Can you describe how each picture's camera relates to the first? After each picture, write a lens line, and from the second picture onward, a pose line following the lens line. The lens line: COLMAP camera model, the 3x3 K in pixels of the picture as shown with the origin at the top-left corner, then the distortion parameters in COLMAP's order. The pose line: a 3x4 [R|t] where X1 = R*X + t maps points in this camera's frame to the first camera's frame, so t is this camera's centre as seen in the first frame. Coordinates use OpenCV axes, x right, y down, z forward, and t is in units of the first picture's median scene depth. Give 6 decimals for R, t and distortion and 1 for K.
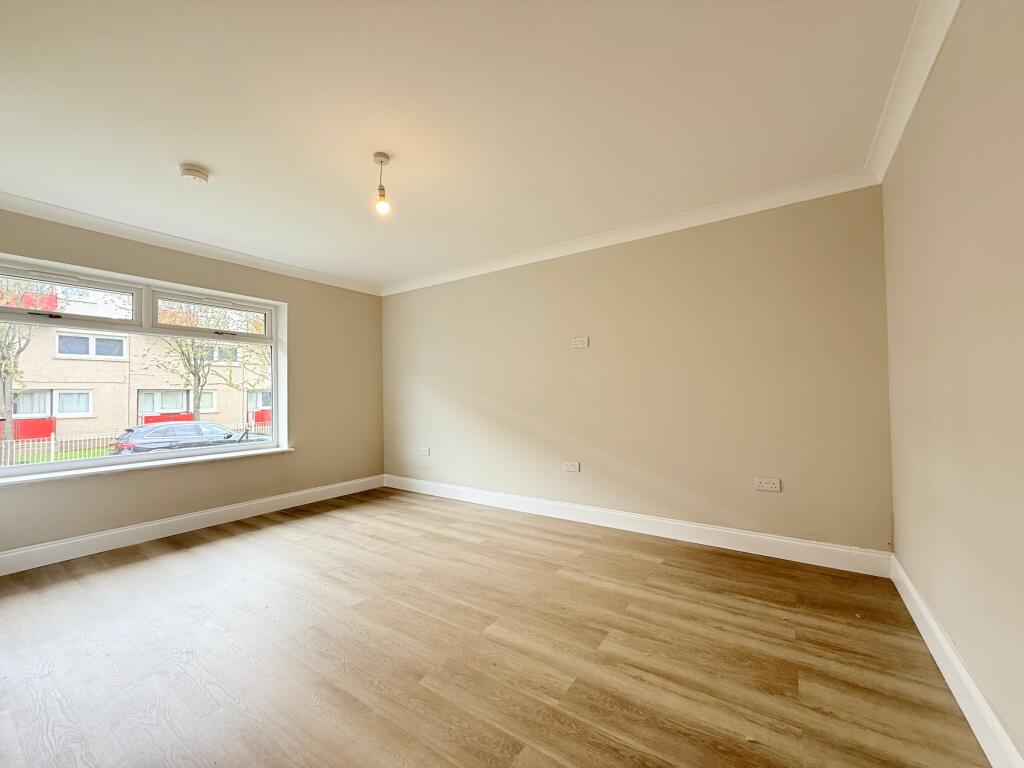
lens RADIAL K [[404.2, 0, 512.0], [0, 404.2, 384.0], [0, 0, 1]] dist [0.000385, -0.000138]
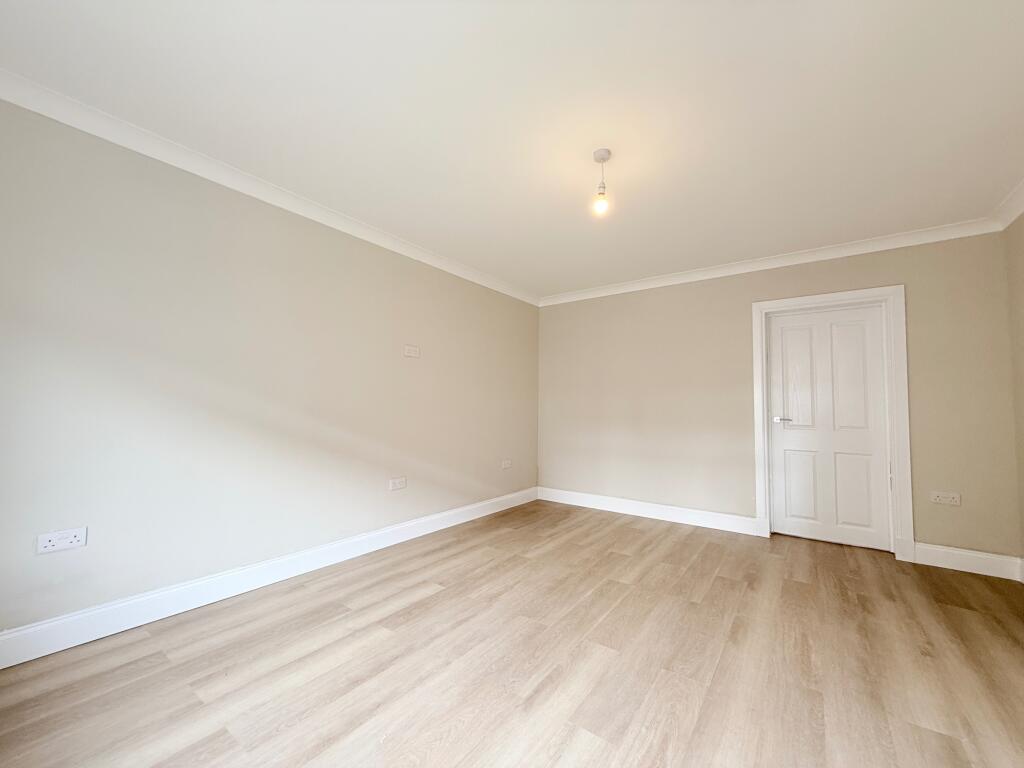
lens RADIAL K [[404.2, 0, 512.0], [0, 404.2, 384.0], [0, 0, 1]] dist [0.000385, -0.000138]
pose [[0.036958, 0.073898, 0.996581, -1.103902], [-0.040728, 0.996545, -0.072385, 0.051770], [-0.998487, -0.037914, 0.039840, 1.027763]]
